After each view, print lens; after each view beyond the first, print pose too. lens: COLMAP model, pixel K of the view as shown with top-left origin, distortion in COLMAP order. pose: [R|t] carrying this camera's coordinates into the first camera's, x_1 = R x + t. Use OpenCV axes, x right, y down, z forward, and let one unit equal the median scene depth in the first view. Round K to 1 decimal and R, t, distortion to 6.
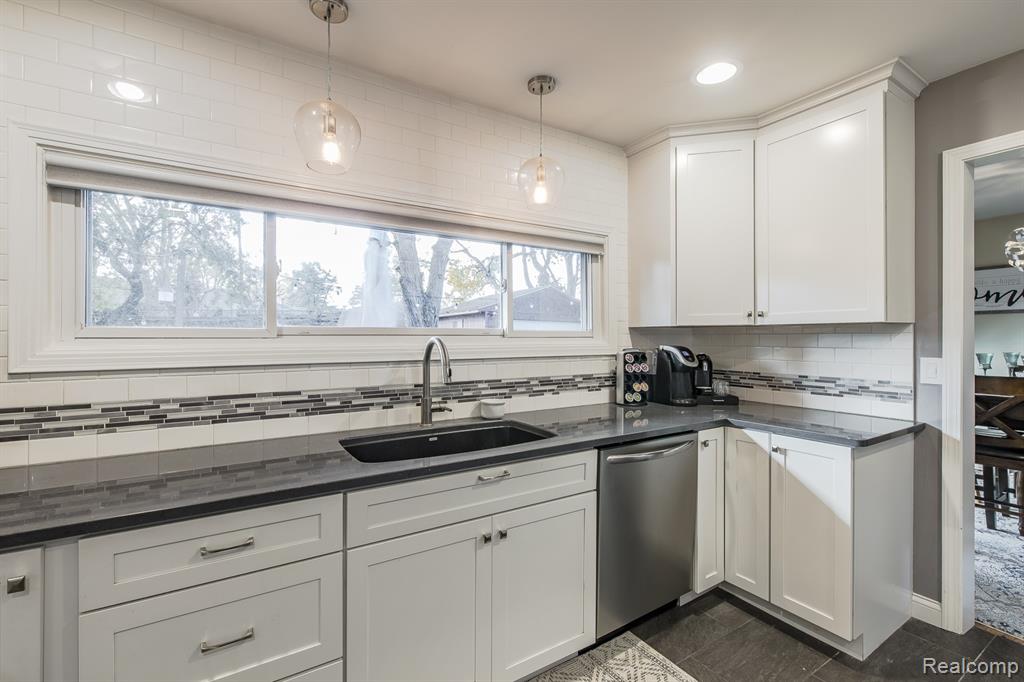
lens RADIAL K [[434.2, 0, 512.0], [0, 434.2, 341.0], [0, 0, 1]] dist [0.002176, 0.000378]
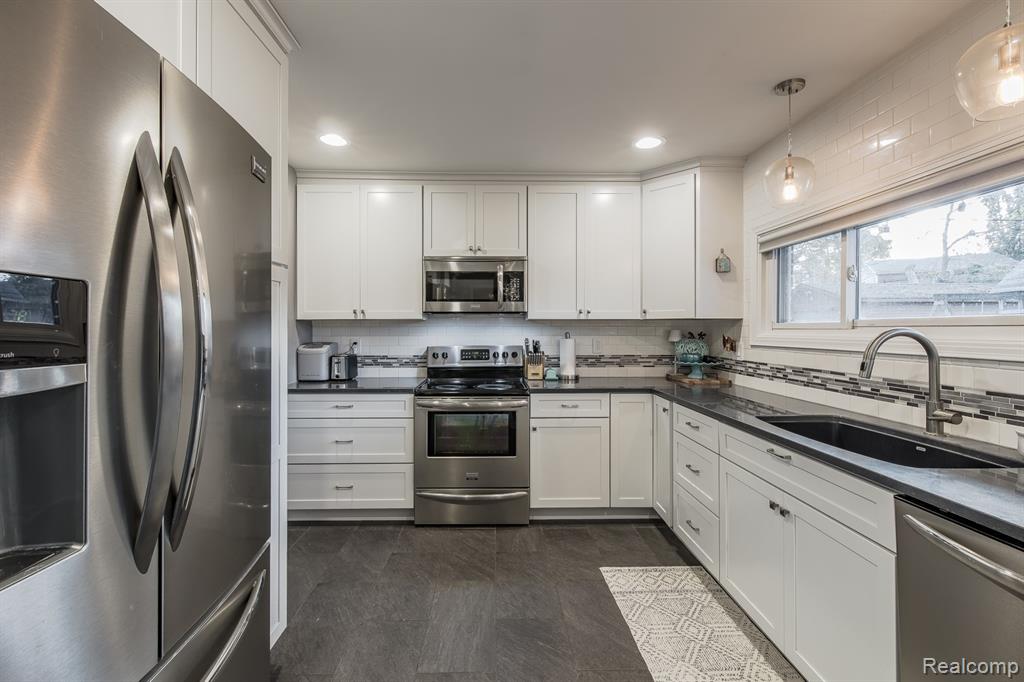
lens RADIAL K [[442.3, 0, 512.0], [0, 442.3, 341.0], [0, 0, 1]] dist [0.001106, 0.000097]
pose [[-0.476999, 0.022881, -0.878606, 1.036524], [-0.011484, 0.999413, 0.032262, -0.002701], [0.878829, 0.025479, -0.476456, 0.771334]]
